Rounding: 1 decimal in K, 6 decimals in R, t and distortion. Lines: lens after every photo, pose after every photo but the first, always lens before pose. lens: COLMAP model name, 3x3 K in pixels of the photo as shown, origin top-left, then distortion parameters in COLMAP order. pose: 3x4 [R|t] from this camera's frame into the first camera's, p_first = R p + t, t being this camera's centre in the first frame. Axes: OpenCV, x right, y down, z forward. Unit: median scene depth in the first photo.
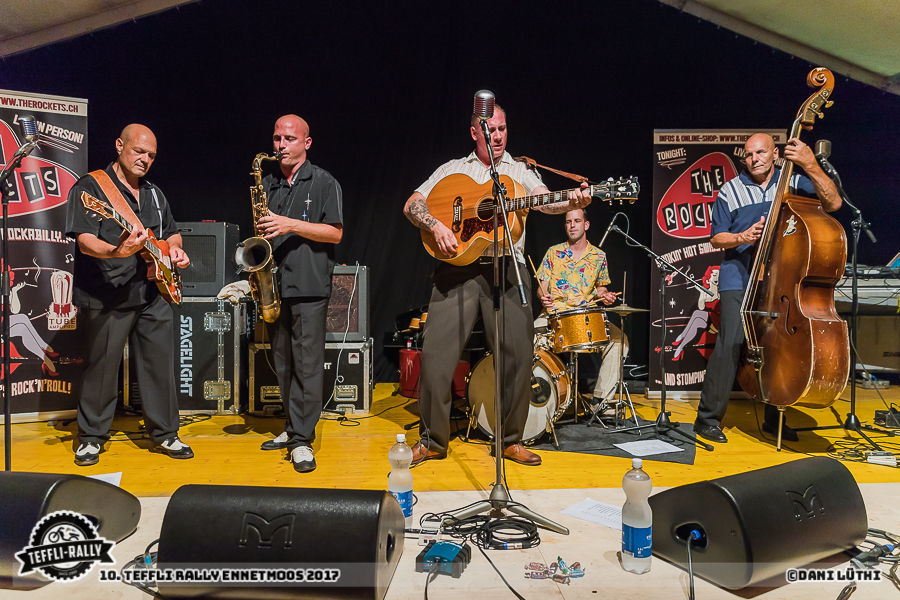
lens RADIAL K [[609.0, 0, 450.0], [0, 609.0, 300.0], [0, 0, 1]] dist [0.008932, -0.003797]
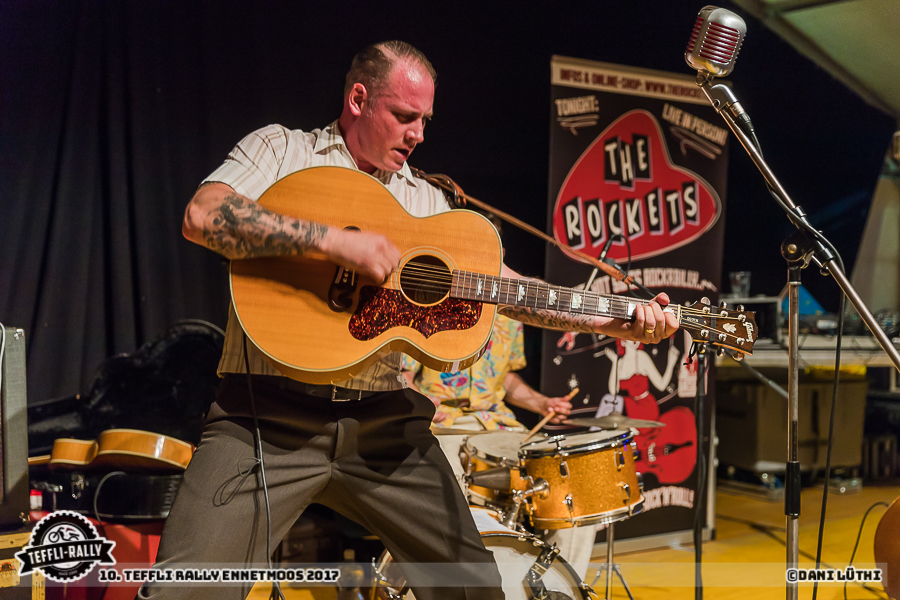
lens RADIAL K [[1177.2, 0, 450.0], [0, 1177.2, 300.0], [0, 0, 1]] dist [0.005372, -0.018577]
pose [[0.833344, 0.002619, 0.552748, -0.355603], [-0.002823, 0.999996, -0.000482, -0.081203], [-0.552747, -0.001159, 0.833348, 0.240121]]
